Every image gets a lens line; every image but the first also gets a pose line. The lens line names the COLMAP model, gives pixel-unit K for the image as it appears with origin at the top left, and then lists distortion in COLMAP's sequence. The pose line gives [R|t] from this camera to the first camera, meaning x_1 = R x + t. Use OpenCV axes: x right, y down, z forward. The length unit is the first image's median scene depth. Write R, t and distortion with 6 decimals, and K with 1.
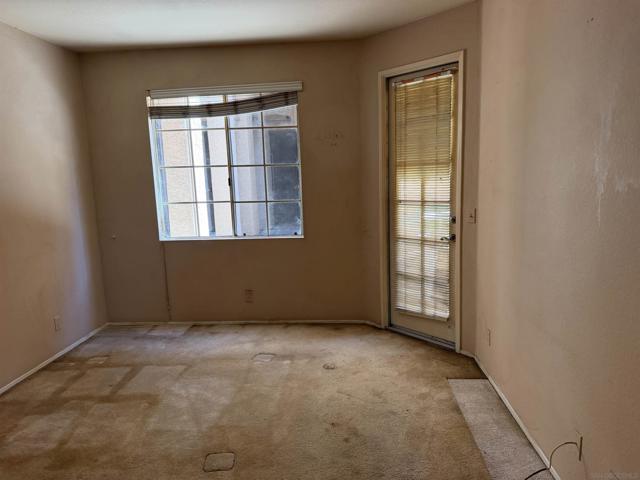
lens RADIAL K [[449.4, 0, 320.1], [0, 449.4, 243.6], [0, 0, 1]] dist [0.047580, -0.070660]
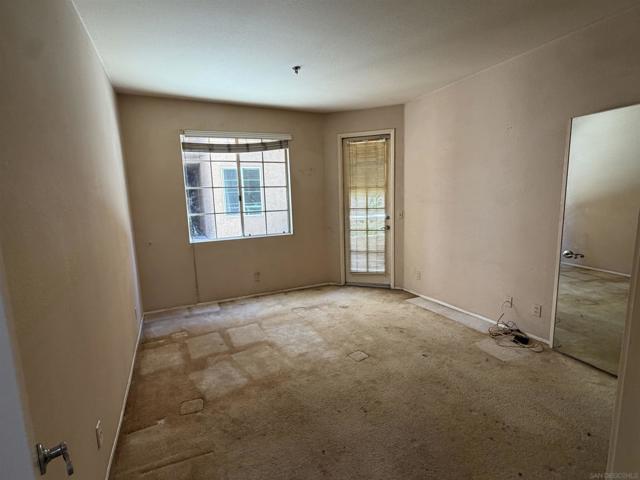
lens RADIAL K [[315.4, 0, 320.0], [0, 315.4, 240.0], [0, 0, 1]] dist [-0.020870, 0.000008]
pose [[0.866177, -0.064125, 0.495606, -0.549951], [0.079455, 0.996789, -0.009894, 0.027764], [-0.493381, 0.047949, 0.868491, 0.013930]]
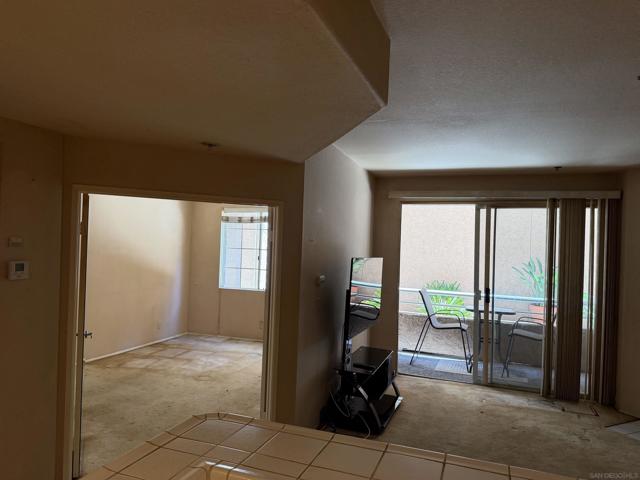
lens RADIAL K [[449.4, 0, 320.1], [0, 449.4, 243.6], [0, 0, 1]] dist [0.047580, -0.070660]
pose [[0.961961, 0.062455, -0.265953, 0.566414], [-0.104865, 0.983356, -0.148373, 0.049079], [0.252259, 0.170618, 0.952499, -0.718325]]
